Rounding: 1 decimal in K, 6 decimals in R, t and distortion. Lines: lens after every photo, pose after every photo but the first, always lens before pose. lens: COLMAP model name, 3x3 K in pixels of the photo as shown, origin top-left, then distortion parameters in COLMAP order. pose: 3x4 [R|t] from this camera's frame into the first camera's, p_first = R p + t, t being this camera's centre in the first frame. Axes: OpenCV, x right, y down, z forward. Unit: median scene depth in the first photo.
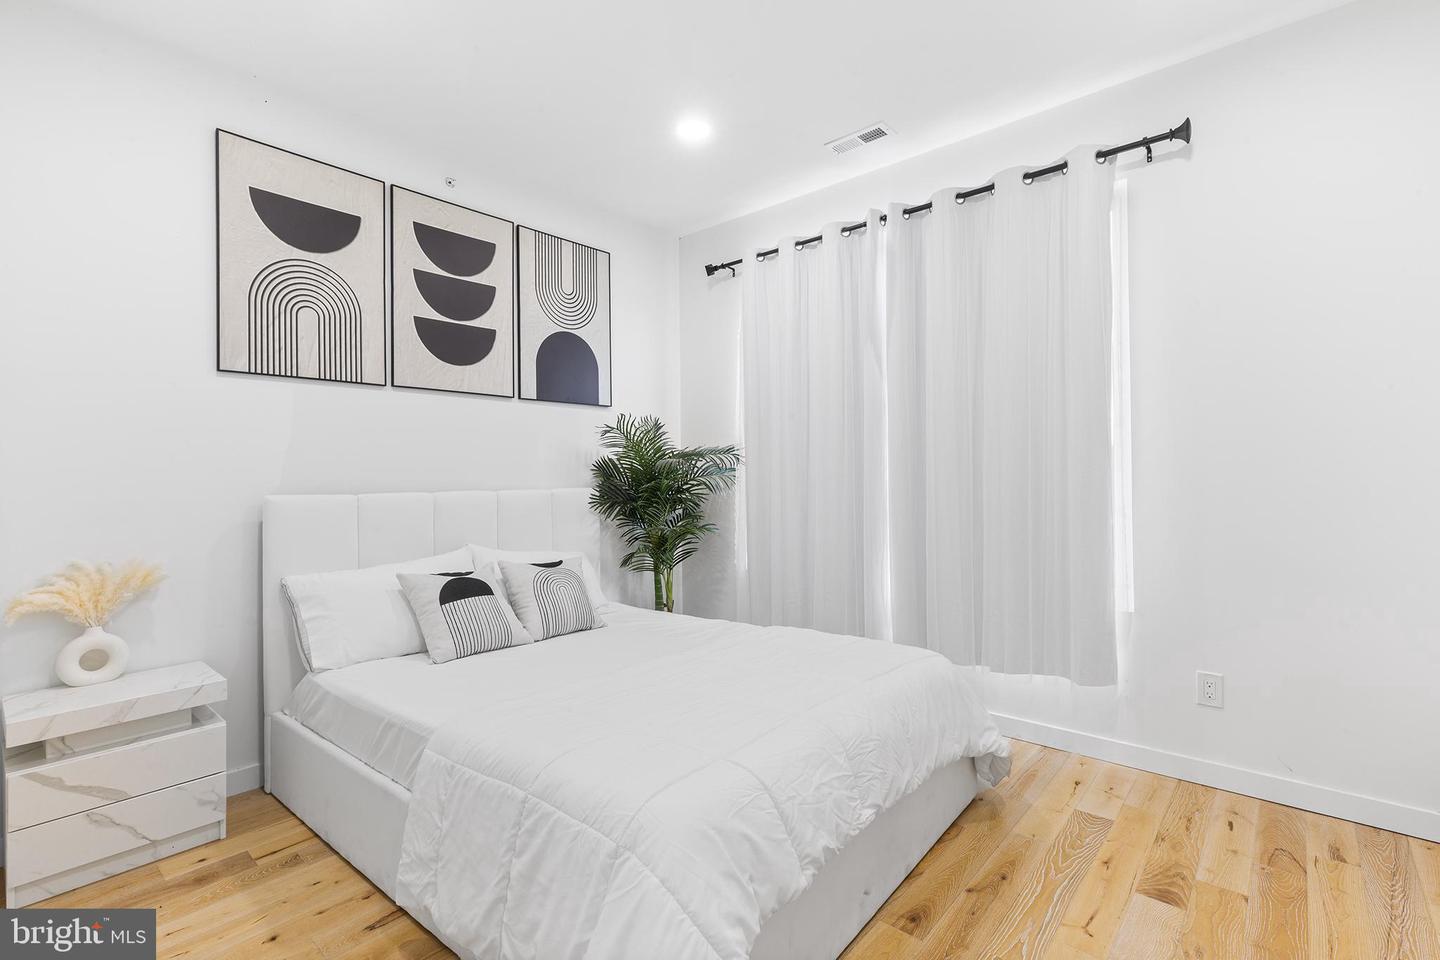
lens RADIAL K [[658.0, 0, 721.7], [0, 658.0, 476.5], [0, 0, 1]] dist [0.005105, 0.000341]
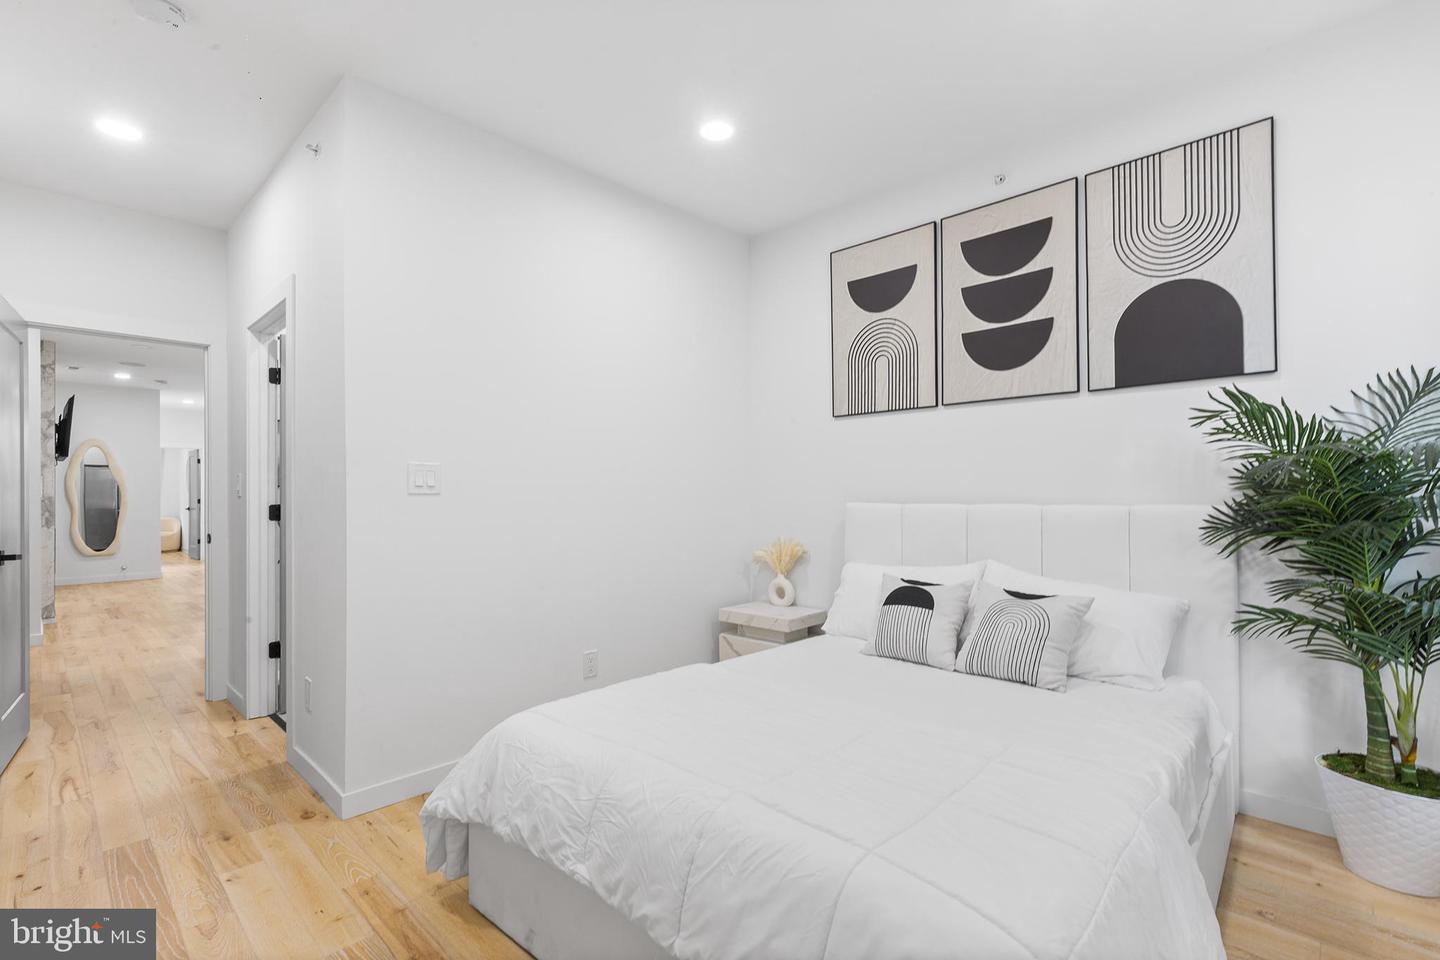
lens RADIAL K [[667.8, 0, 713.9], [0, 667.8, 489.8], [0, 0, 1]] dist [-0.000434, -0.000100]
pose [[-0.060960, 0.007524, -0.998112, 0.594120], [0.007716, 0.999945, 0.007067, -0.008194], [0.998110, -0.007271, -0.061015, 0.658954]]
